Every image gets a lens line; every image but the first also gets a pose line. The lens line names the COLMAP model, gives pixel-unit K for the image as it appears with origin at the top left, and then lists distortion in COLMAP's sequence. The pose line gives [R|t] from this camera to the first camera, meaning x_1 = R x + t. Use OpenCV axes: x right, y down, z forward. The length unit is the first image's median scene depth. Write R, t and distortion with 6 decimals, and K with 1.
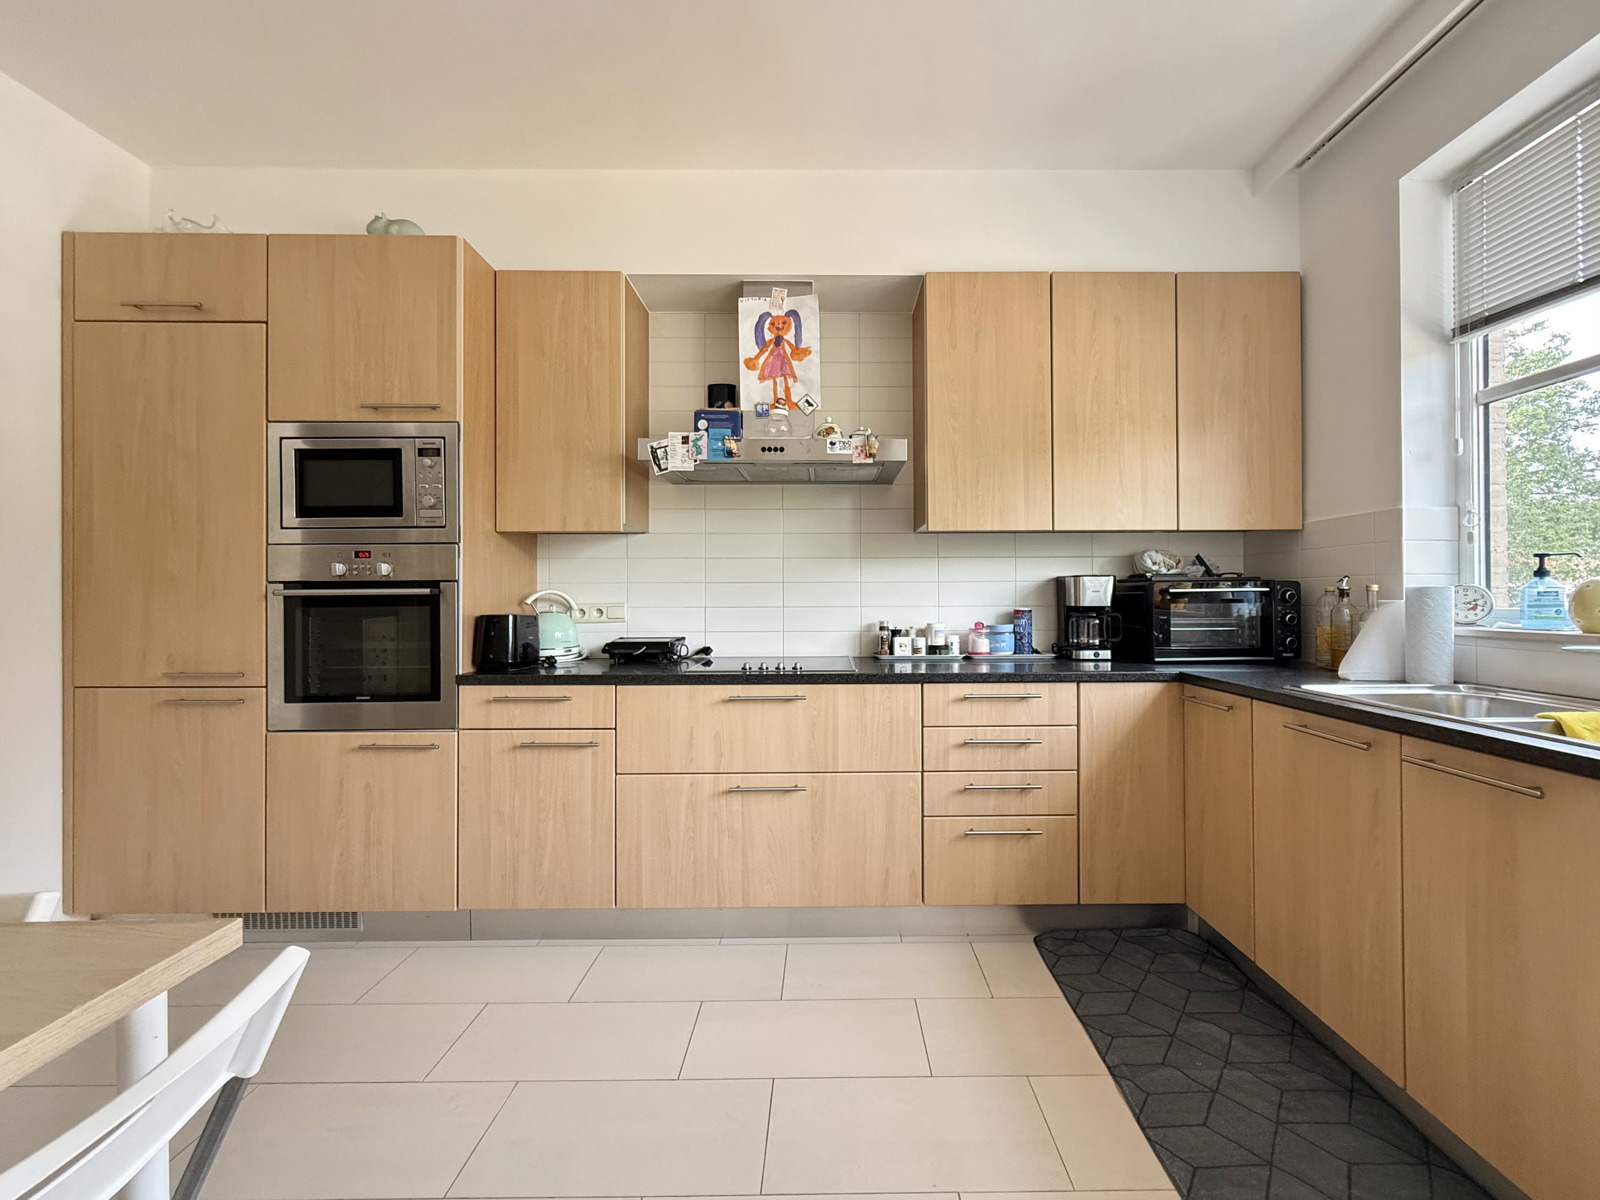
lens RADIAL K [[647.1, 0, 800.0], [0, 647.1, 600.0], [0, 0, 1]] dist [-0.000256, 0.000136]
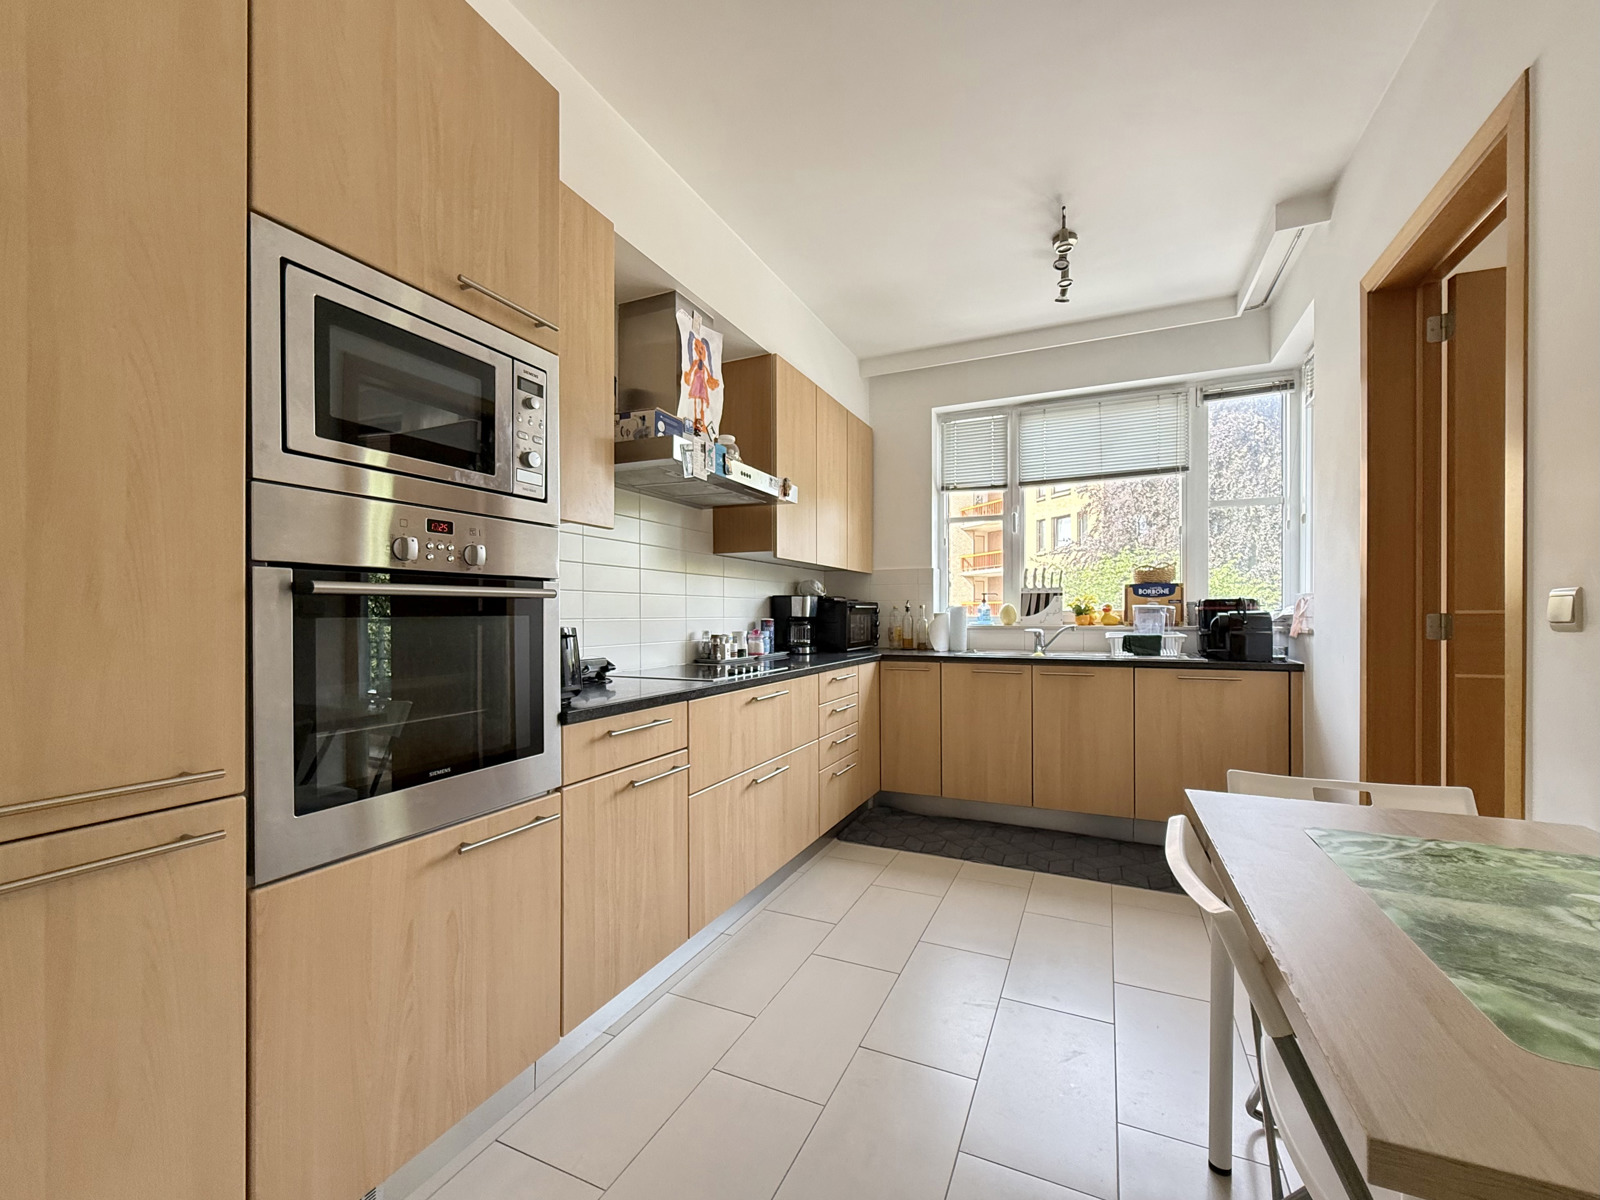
lens RADIAL K [[672.5, 0, 803.5], [0, 672.5, 624.8], [0, 0, 1]] dist [-0.000282, -0.000052]
pose [[0.410959, -0.011946, 0.911575, -1.075553], [0.002891, 0.999926, 0.011801, 0.011694], [-0.911649, -0.002214, 0.410963, 0.442735]]
